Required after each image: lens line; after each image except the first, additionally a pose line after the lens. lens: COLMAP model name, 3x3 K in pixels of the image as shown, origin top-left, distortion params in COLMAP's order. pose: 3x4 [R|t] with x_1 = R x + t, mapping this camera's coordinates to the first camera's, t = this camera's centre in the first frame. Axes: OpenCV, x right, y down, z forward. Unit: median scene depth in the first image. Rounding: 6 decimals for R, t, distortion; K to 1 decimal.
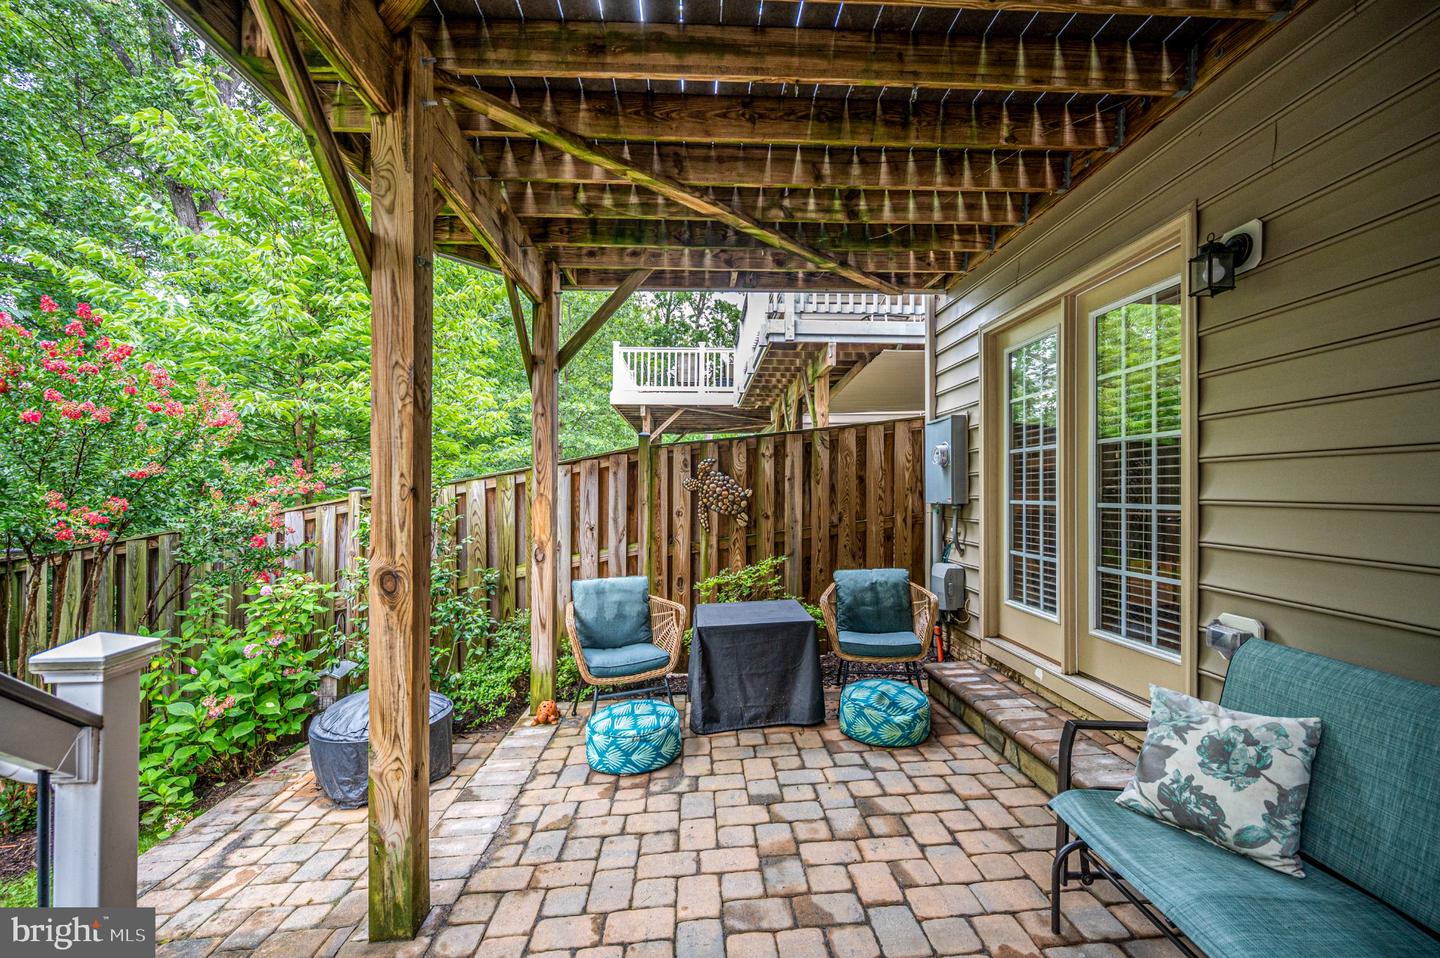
lens RADIAL K [[590.3, 0, 731.3], [0, 590.3, 485.8], [0, 0, 1]] dist [0.000458, 0.000742]
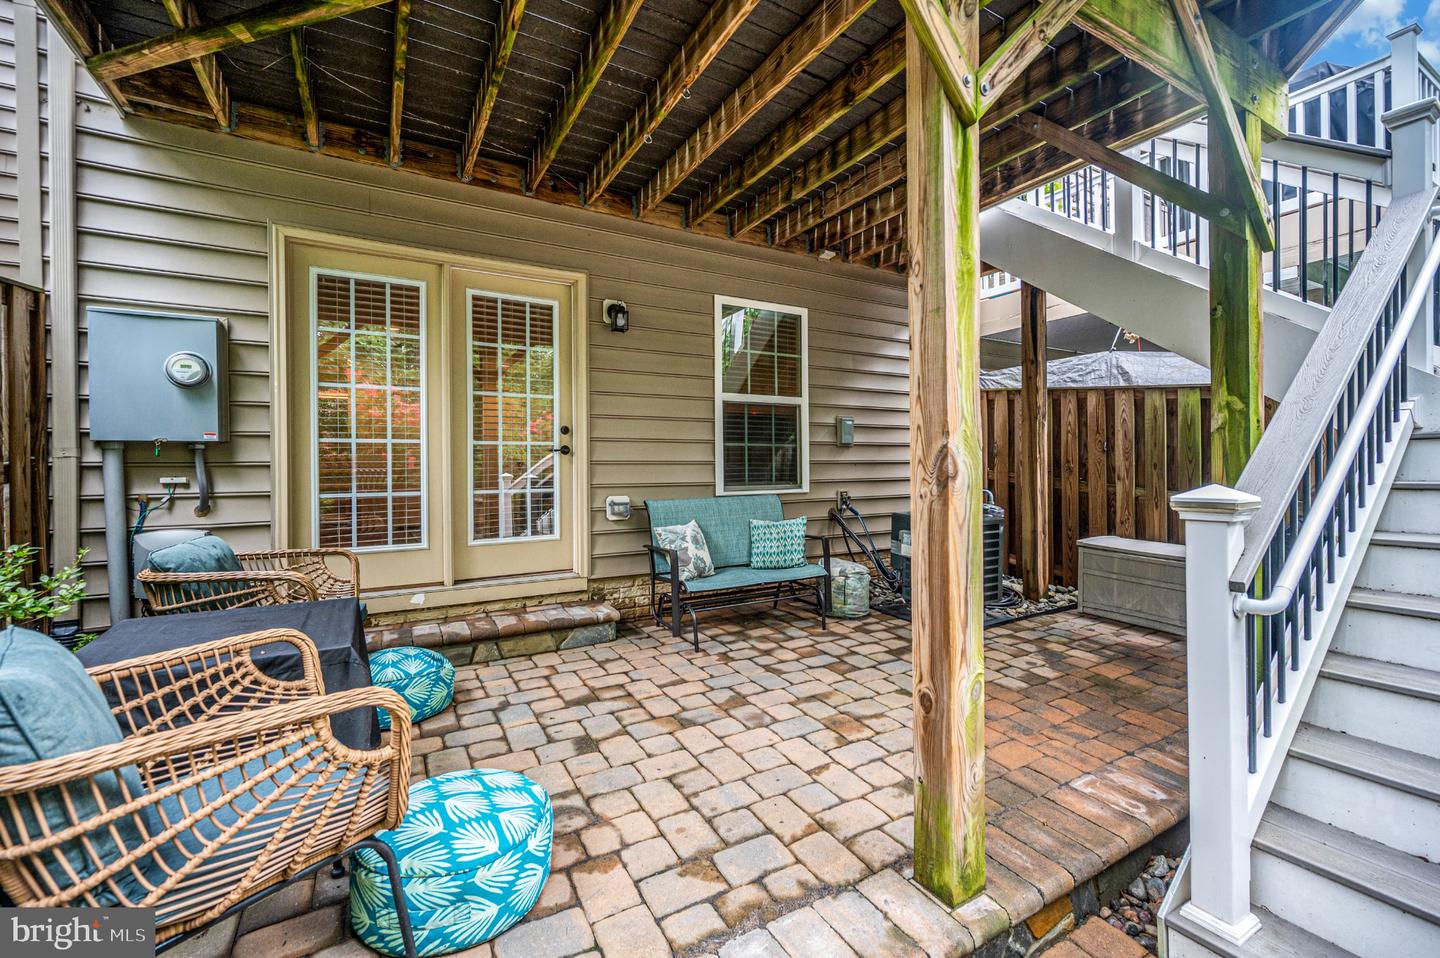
lens RADIAL K [[590.3, 0, 725.7], [0, 590.3, 473.2], [0, 0, 1]] dist [0.000458, 0.000742]
pose [[-0.429510, 0.004281, 0.903052, -0.926645], [0.002164, 0.999991, -0.003711, 0.127490], [-0.903060, 0.000360, -0.429515, 1.291485]]
